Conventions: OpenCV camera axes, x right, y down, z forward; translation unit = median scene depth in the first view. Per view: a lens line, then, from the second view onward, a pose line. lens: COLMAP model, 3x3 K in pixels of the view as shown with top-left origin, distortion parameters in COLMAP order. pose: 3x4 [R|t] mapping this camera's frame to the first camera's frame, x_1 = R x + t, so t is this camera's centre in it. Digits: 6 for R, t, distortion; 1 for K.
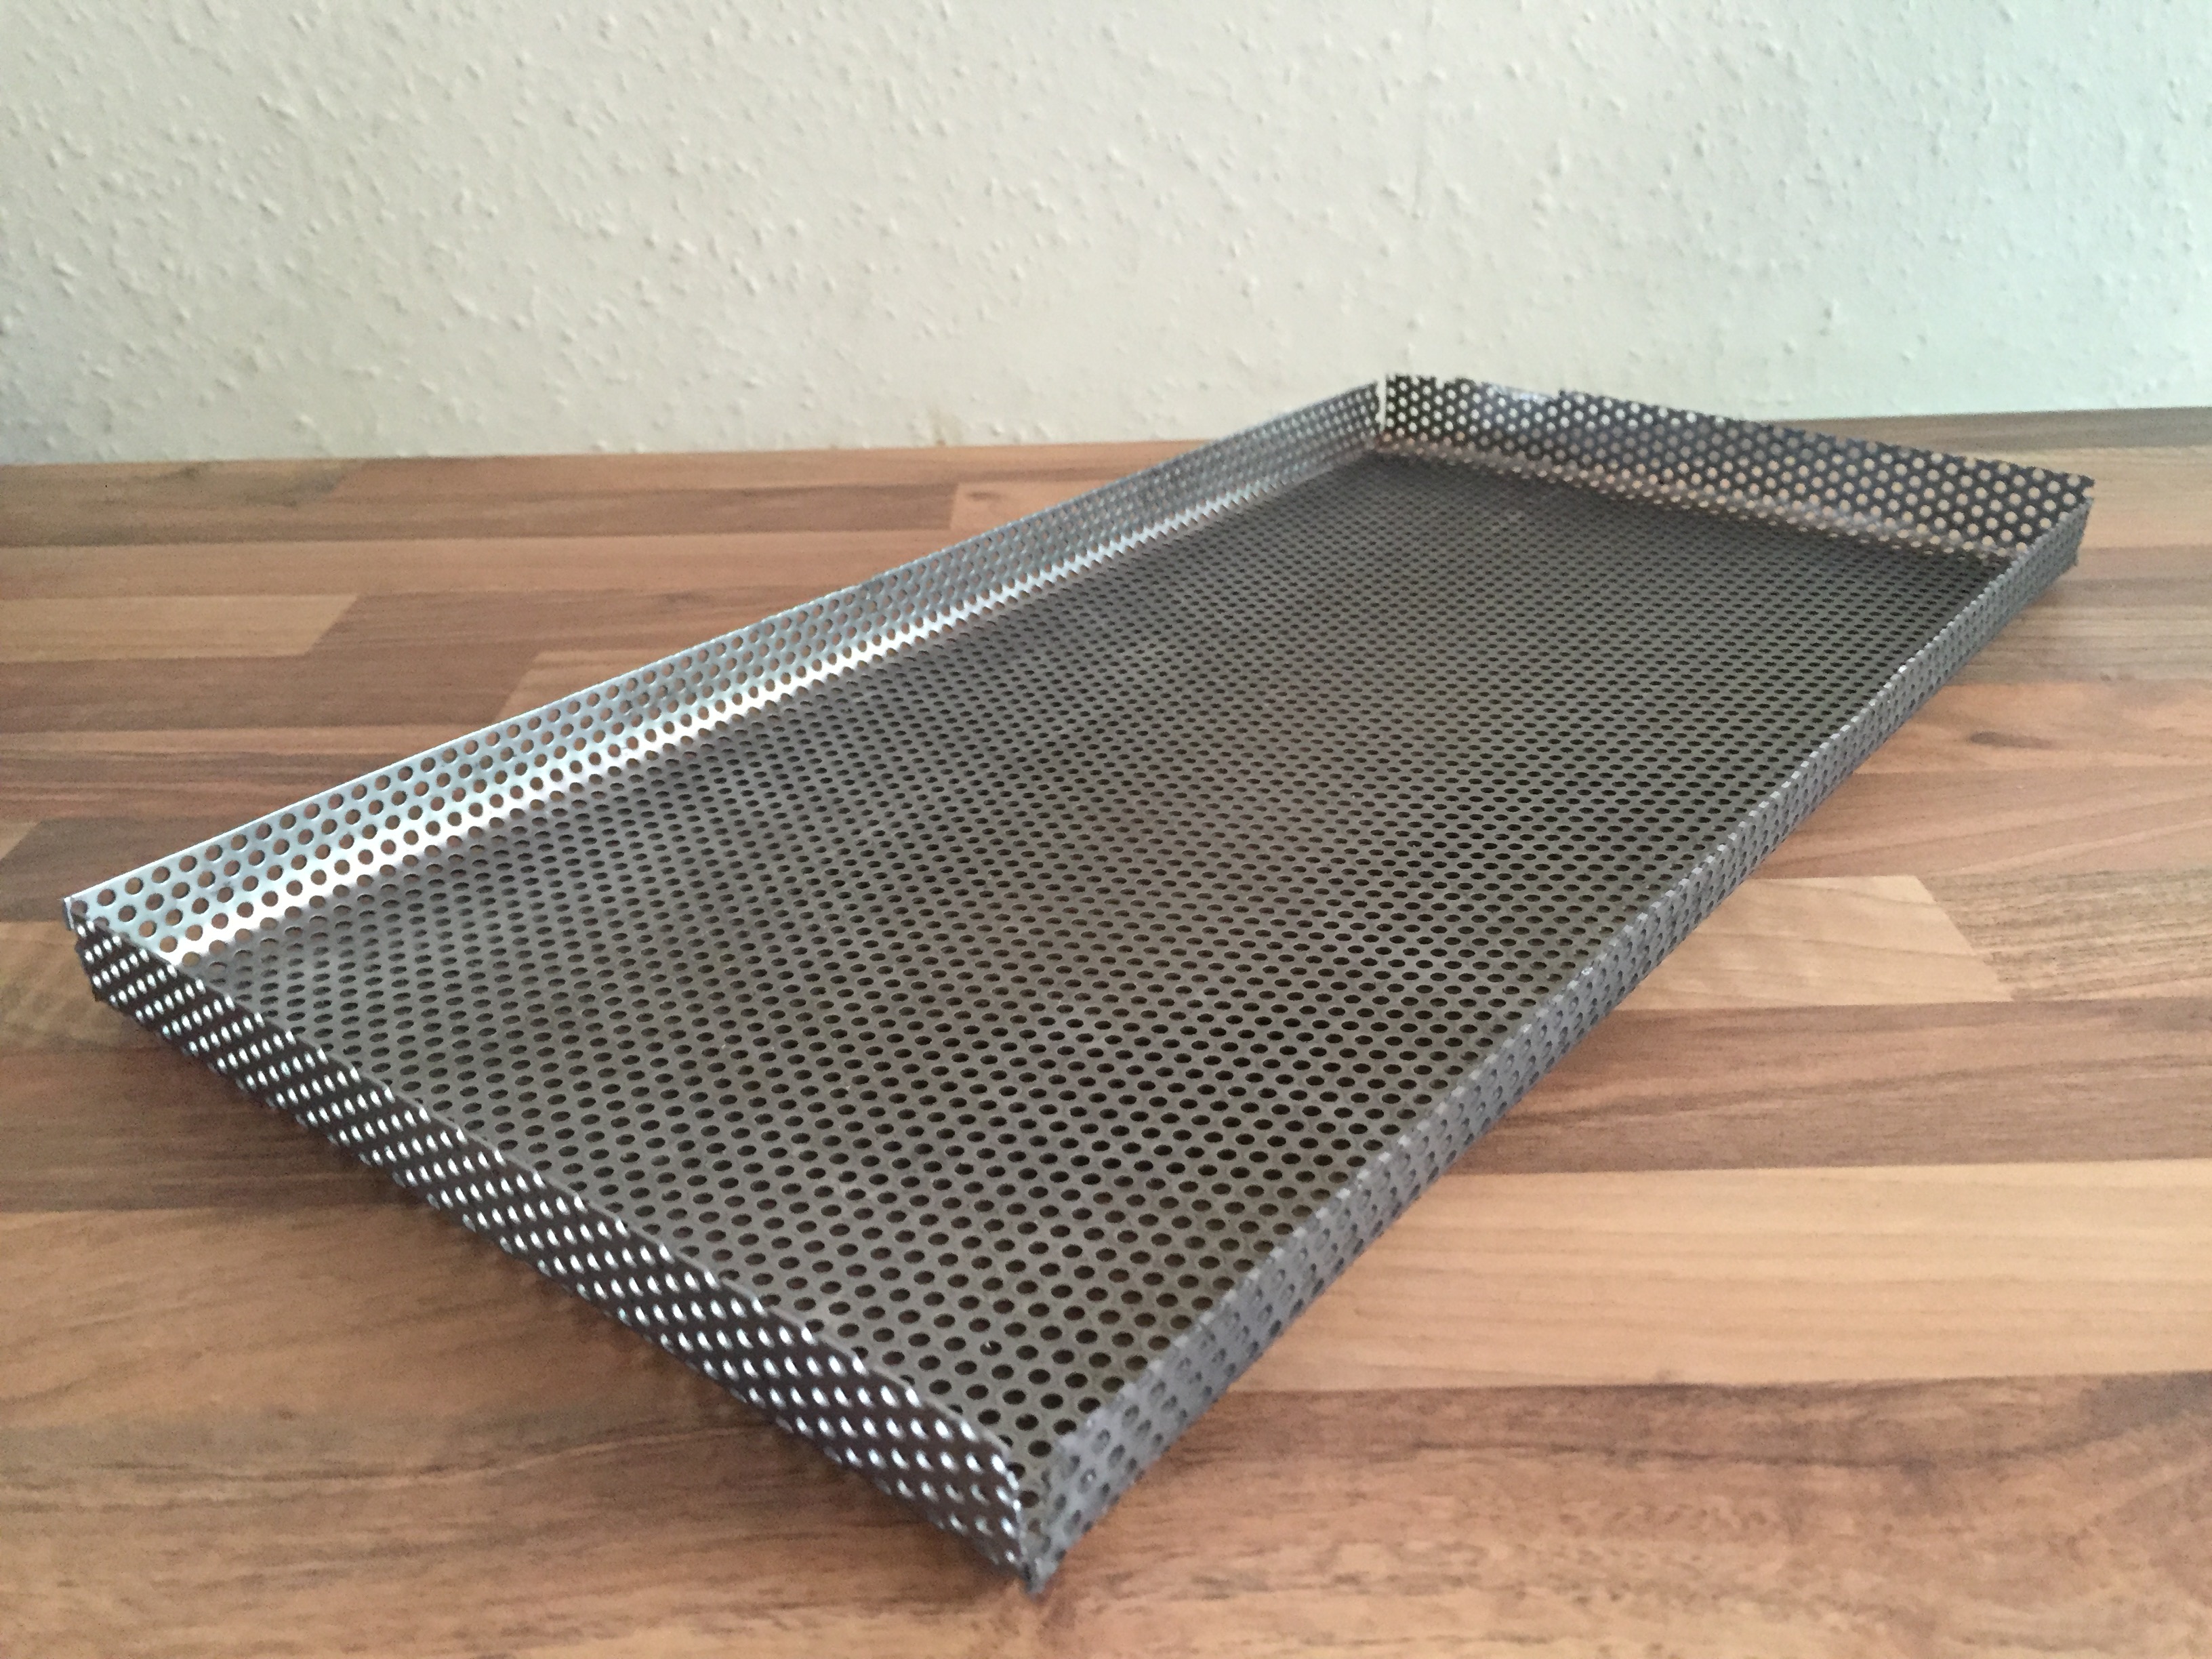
lens RADIAL K [[1923.1, 0, 1095.0], [0, 1923.1, 816.7], [0, 0, 1]] dist [0.093473, -0.141961]
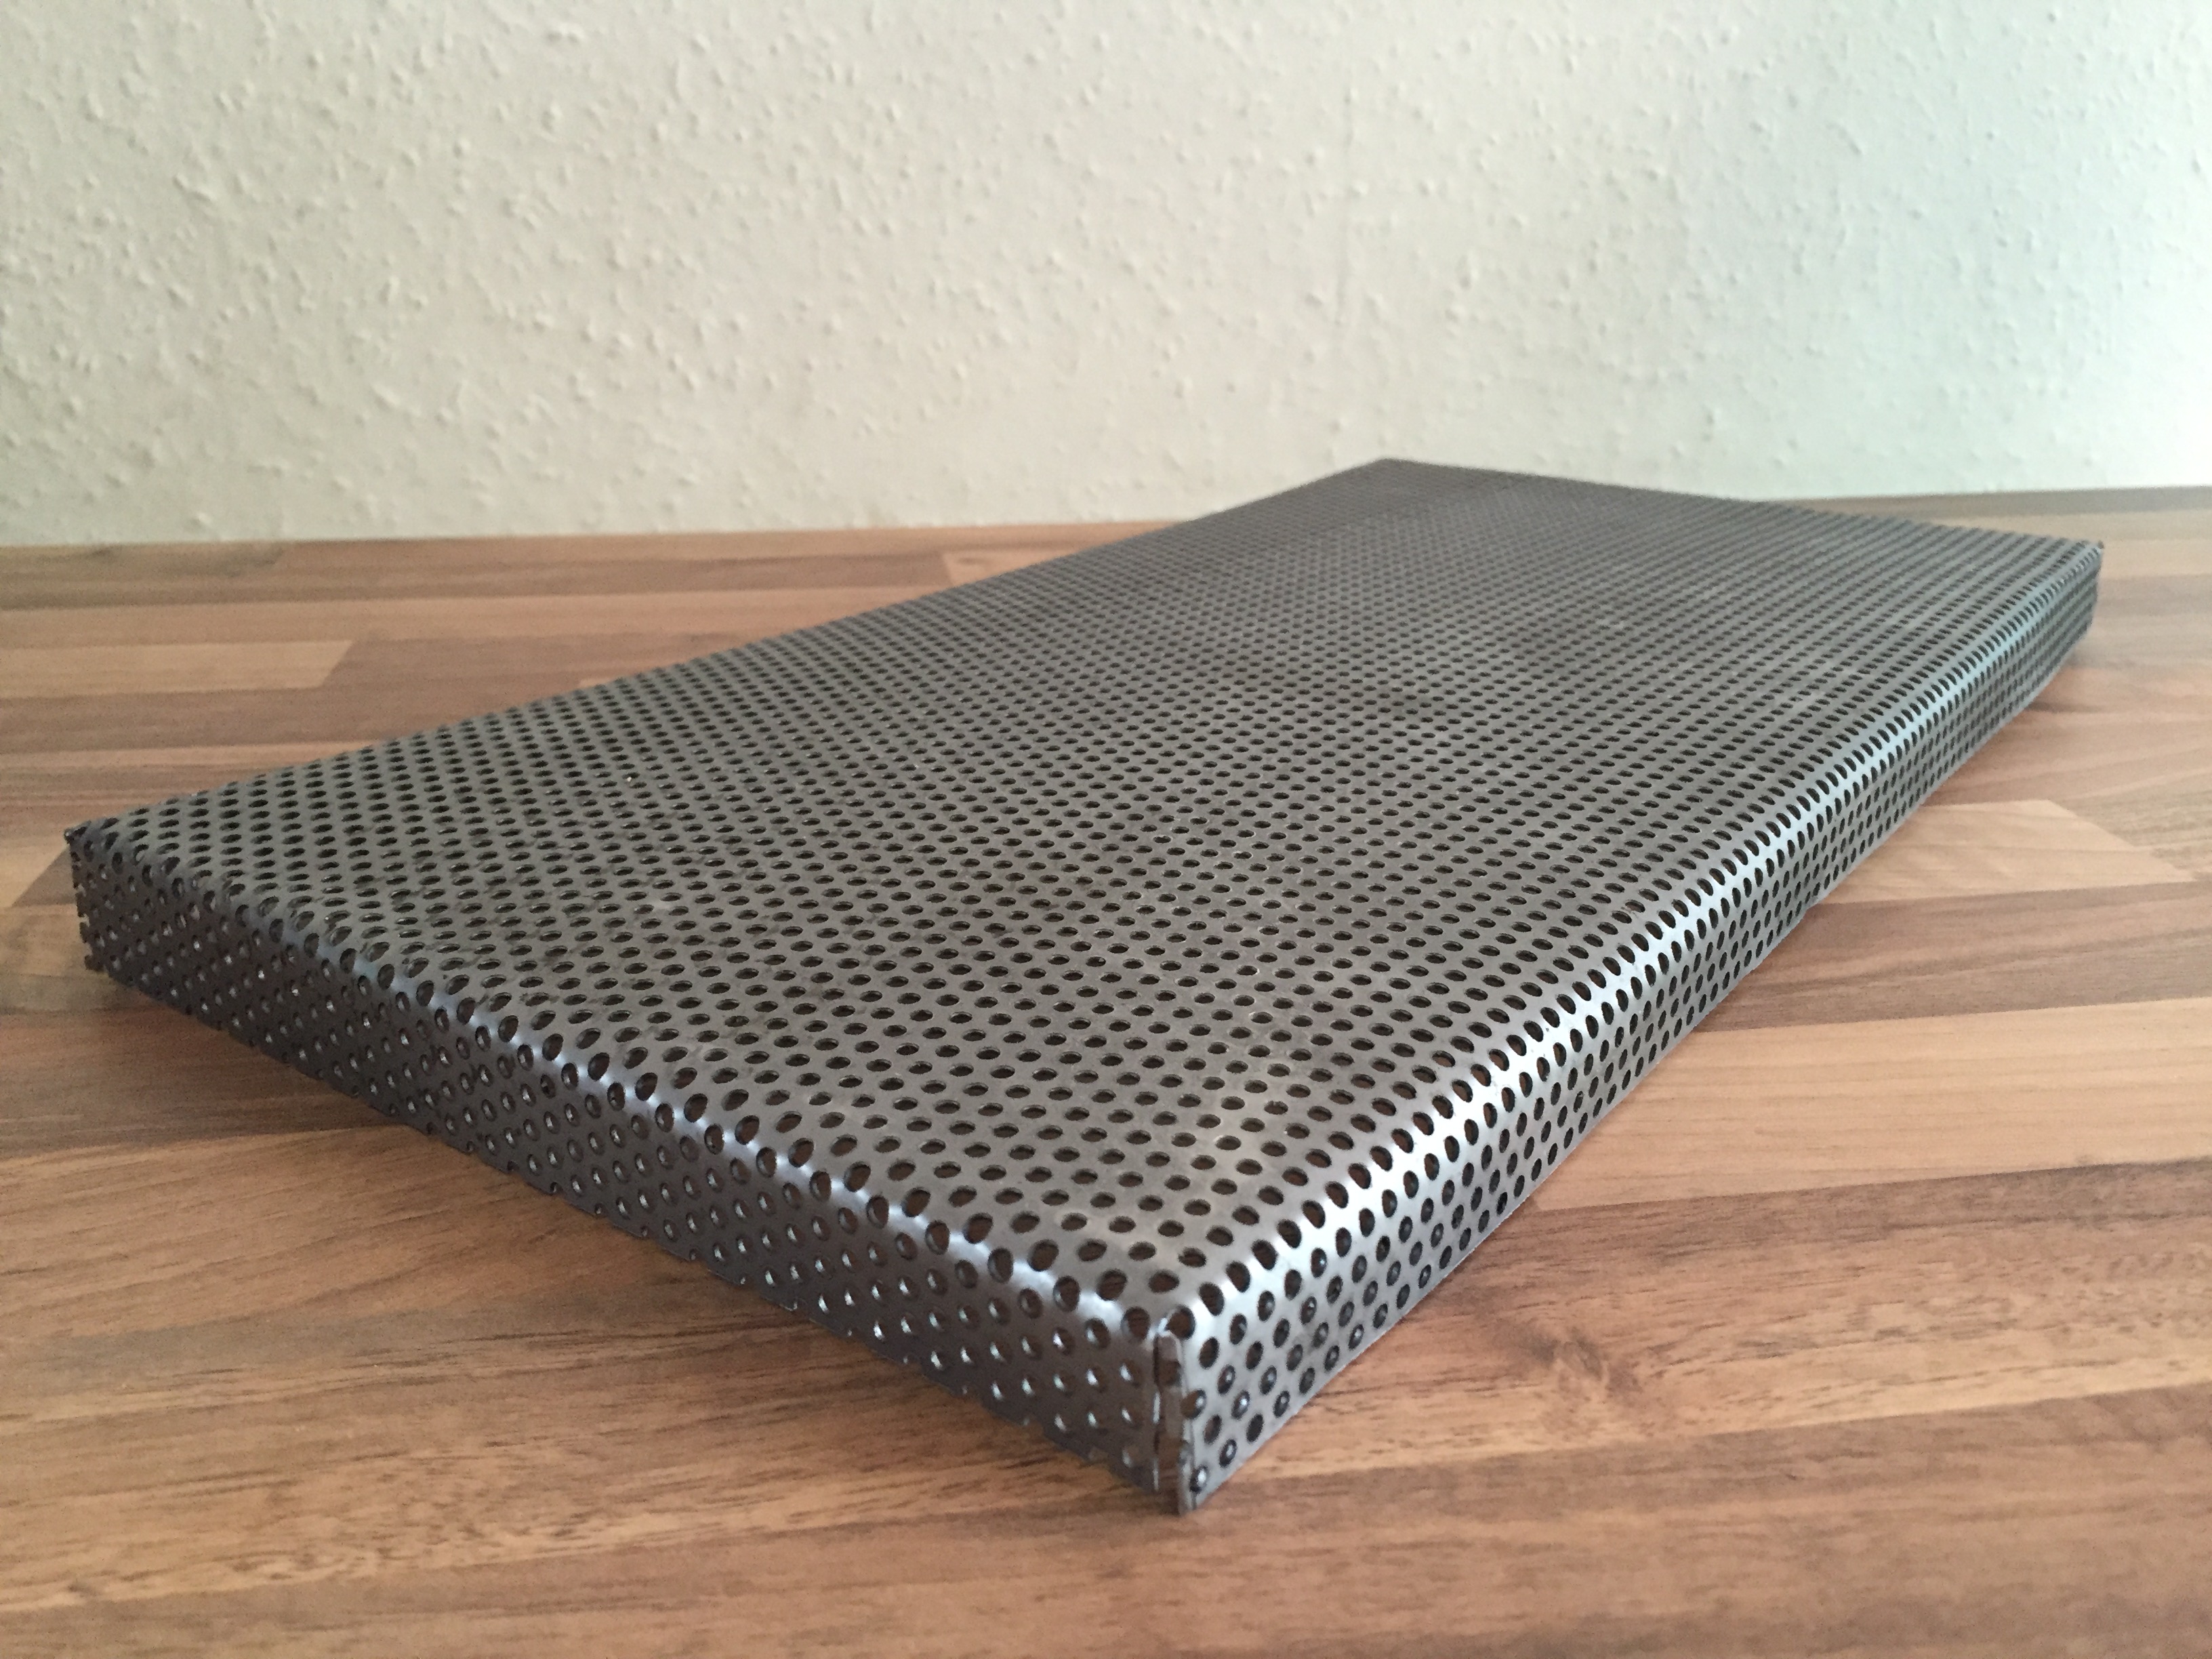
lens RADIAL K [[1933.9, 0, 1091.8], [0, 1933.9, 832.5], [0, 0, 1]] dist [0.097084, -0.153688]
pose [[0.987649, -0.026937, 0.154349, -0.137168], [0.045830, 0.991693, -0.120187, 0.083702], [-0.149829, 0.125776, 0.980679, 0.027061]]
